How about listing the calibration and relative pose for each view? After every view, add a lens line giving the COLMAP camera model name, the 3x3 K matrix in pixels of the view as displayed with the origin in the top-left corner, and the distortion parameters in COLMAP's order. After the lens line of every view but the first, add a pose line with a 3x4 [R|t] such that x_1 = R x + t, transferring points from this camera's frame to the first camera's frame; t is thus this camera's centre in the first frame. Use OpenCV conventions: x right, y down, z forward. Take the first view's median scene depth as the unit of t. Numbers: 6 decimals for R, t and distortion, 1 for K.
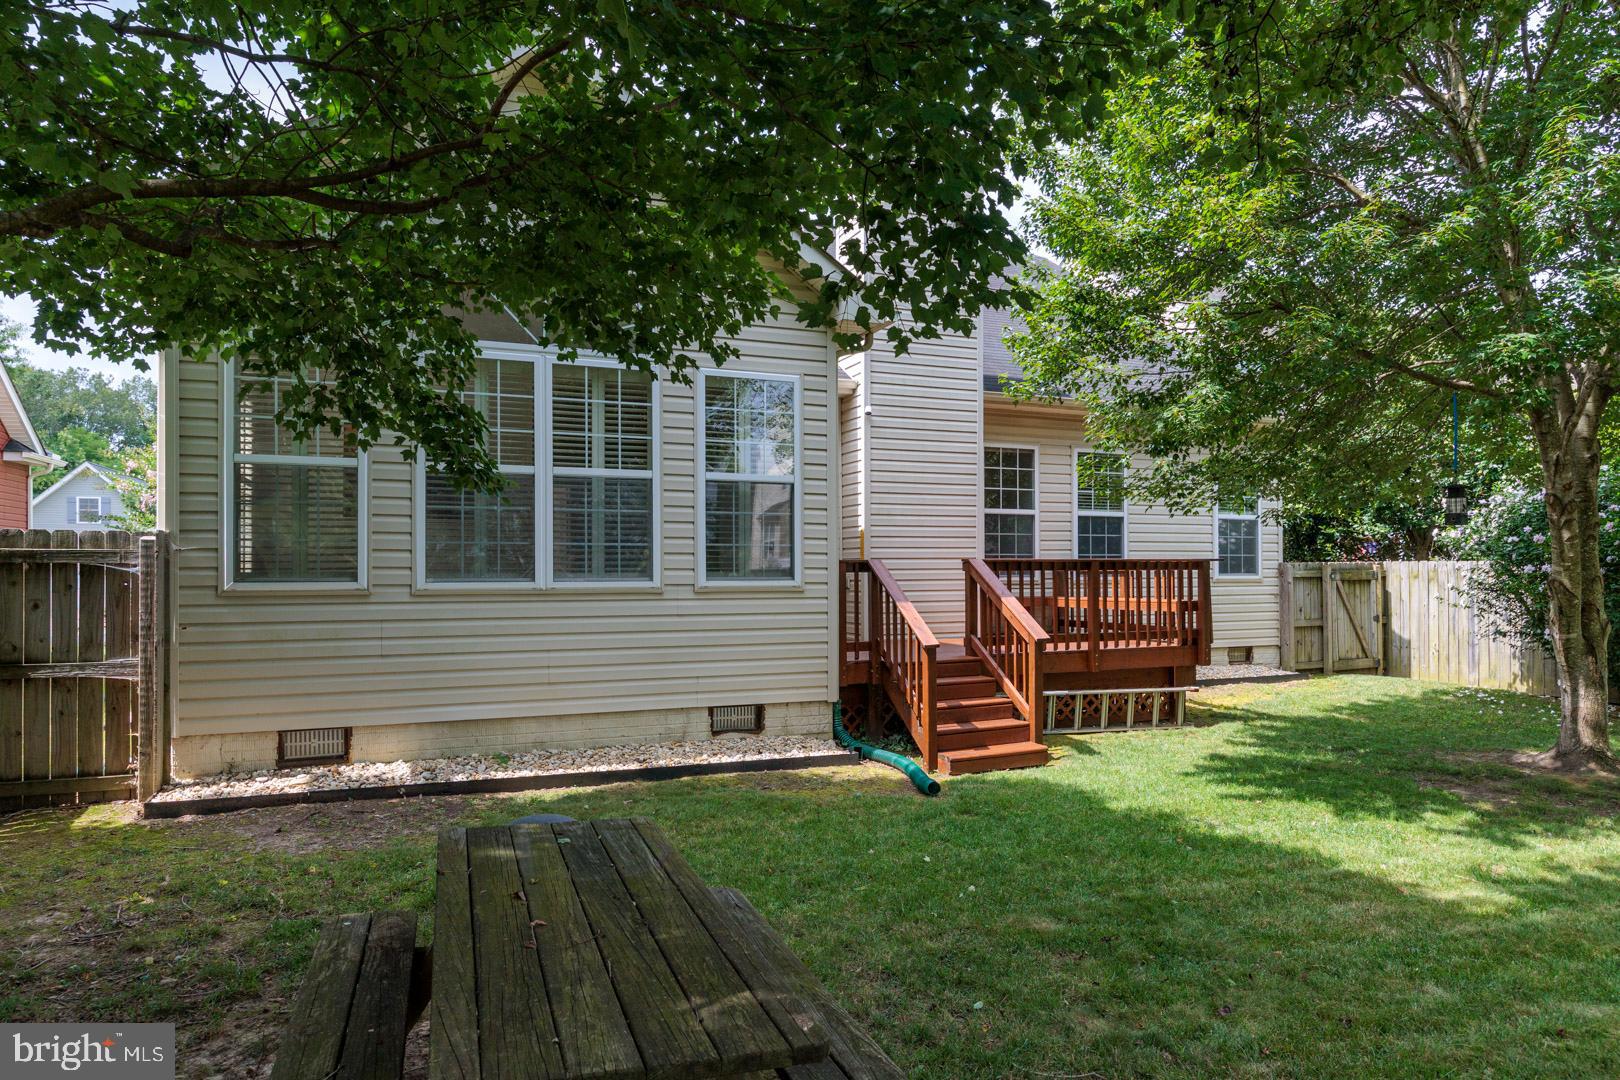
lens RADIAL K [[975.2, 0, 810.0], [0, 975.2, 540.0], [0, 0, 1]] dist [0.001944, -0.000481]
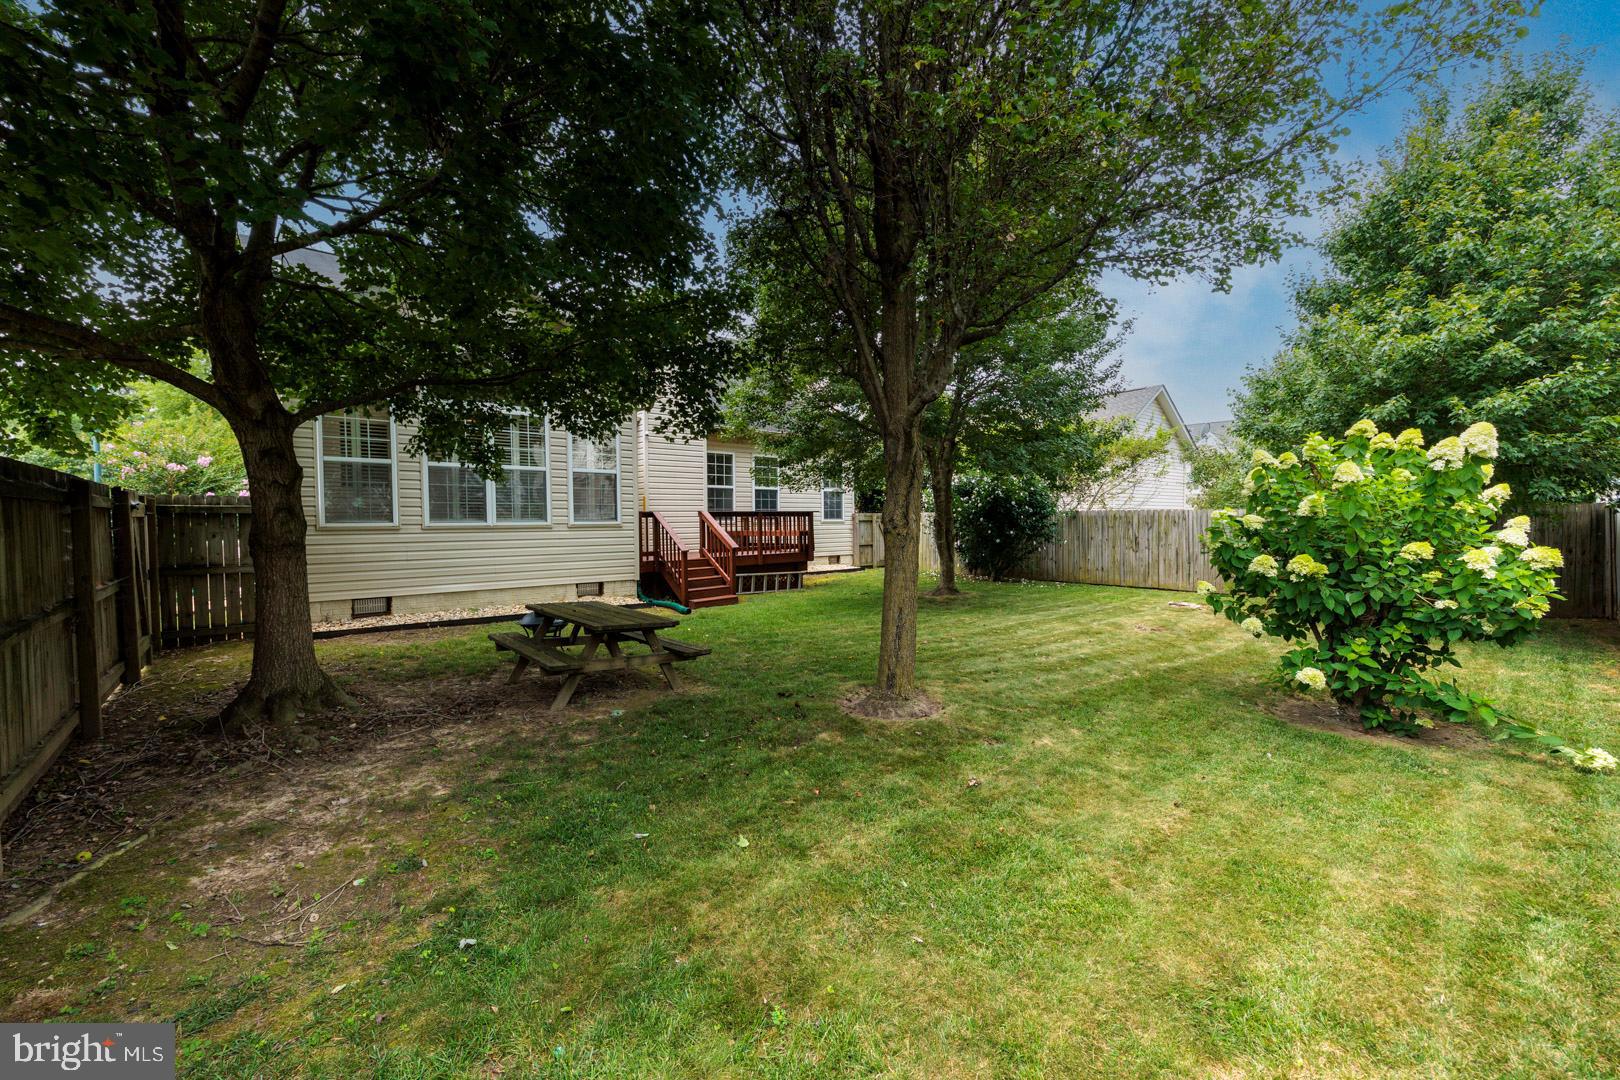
lens RADIAL K [[680.7, 0, 805.0], [0, 680.7, 564.8], [0, 0, 1]] dist [-0.000783, -0.000017]
pose [[0.947291, -0.025169, 0.319383, -0.095308], [-0.005670, 0.995436, 0.095261, -0.006014], [-0.320323, -0.092050, 0.942826, -0.456857]]
